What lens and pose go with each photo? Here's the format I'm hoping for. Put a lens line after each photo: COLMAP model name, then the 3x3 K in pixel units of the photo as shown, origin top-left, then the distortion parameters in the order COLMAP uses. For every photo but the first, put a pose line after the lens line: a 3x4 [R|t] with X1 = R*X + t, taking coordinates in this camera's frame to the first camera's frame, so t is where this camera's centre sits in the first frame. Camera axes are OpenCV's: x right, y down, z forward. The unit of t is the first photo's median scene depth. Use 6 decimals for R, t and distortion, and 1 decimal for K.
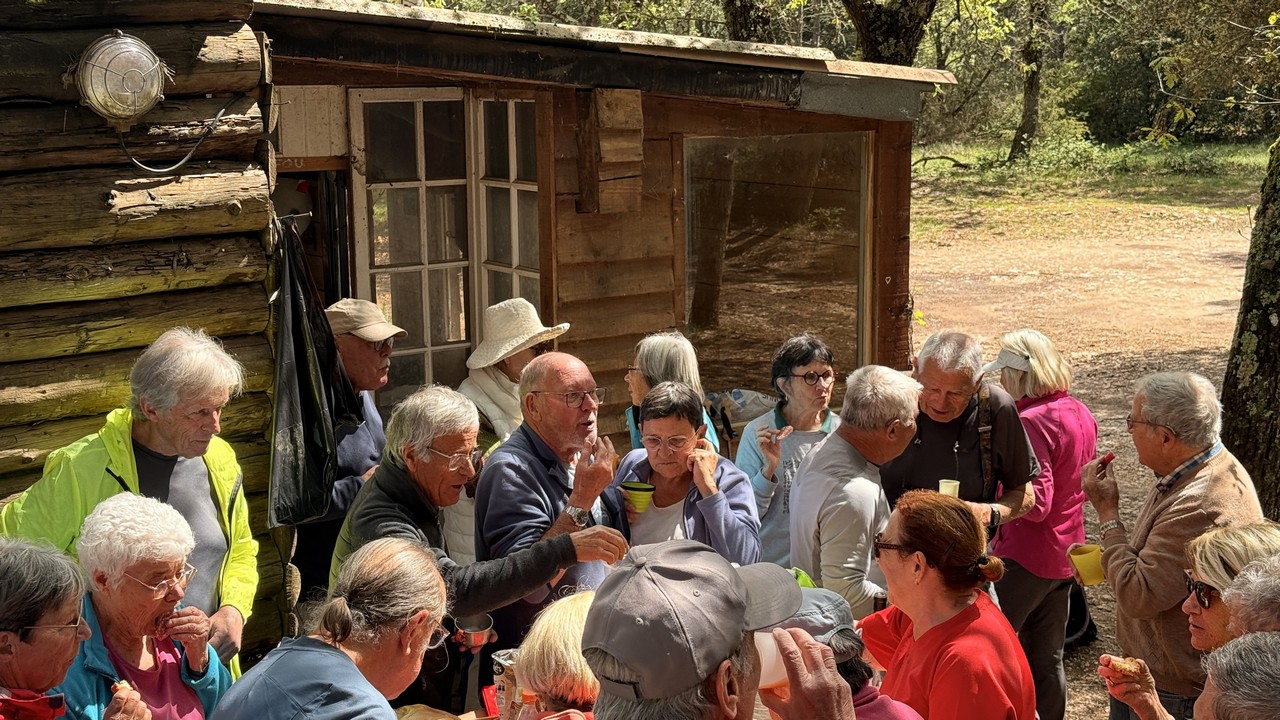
lens RADIAL K [[1789.5, 0, 640.0], [0, 1789.5, 360.0], [0, 0, 1]] dist [0.126846, -0.028153]
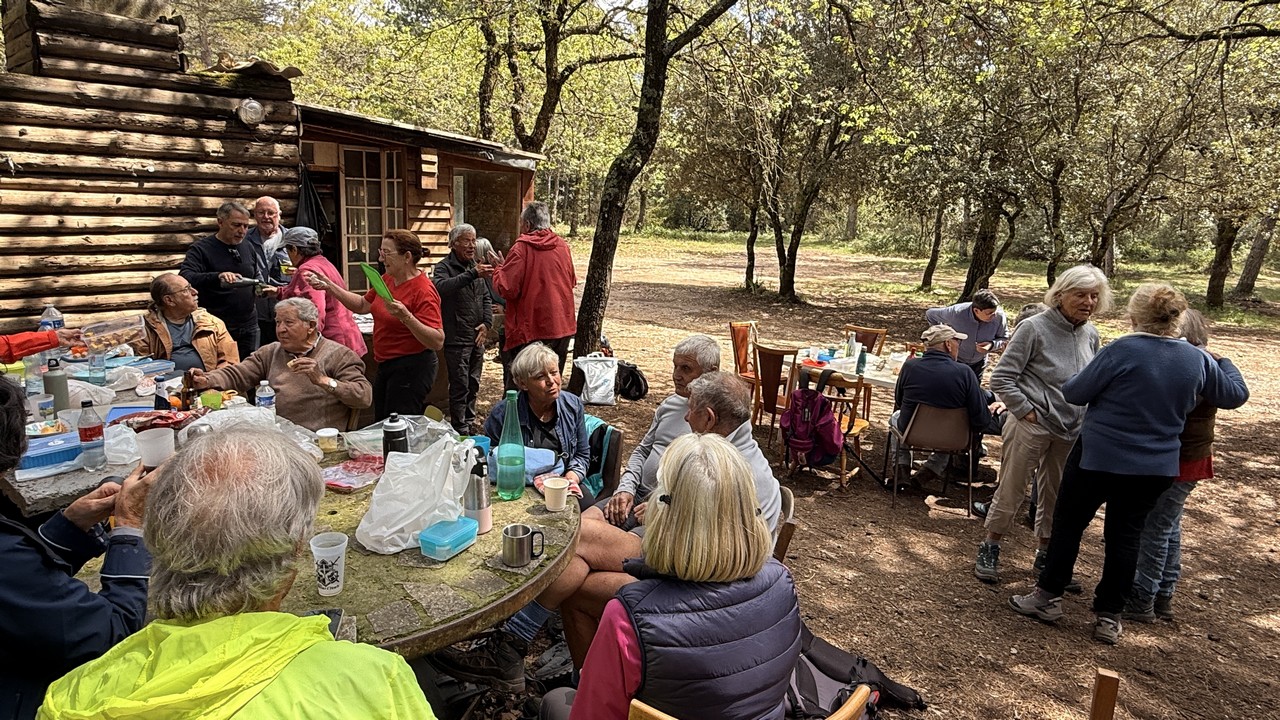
lens RADIAL K [[751.6, 0, 640.0], [0, 751.6, 360.0], [0, 0, 1]] dist [0.000974, 0.001413]
pose [[0.985419, 0.023825, 0.168468, 0.137435], [-0.029440, 0.999088, 0.030912, 0.163795], [-0.167578, -0.035421, 0.985222, -0.351846]]
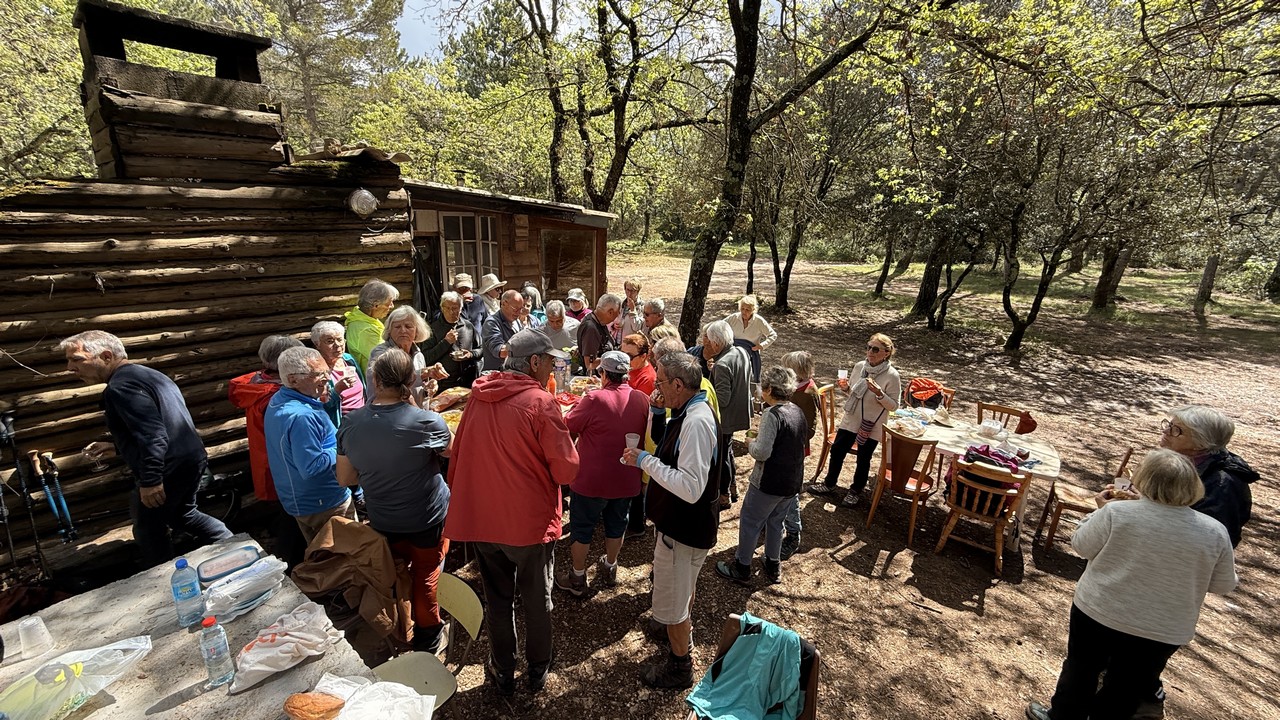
lens RADIAL K [[510.9, 0, 640.0], [0, 510.9, 360.0], [0, 0, 1]] dist [0.000473, 0.000082]
pose [[0.980596, -0.010745, 0.195746, 0.017183], [-0.011355, 0.993707, 0.111430, 0.014131], [-0.195712, -0.111491, 0.974303, -0.028108]]
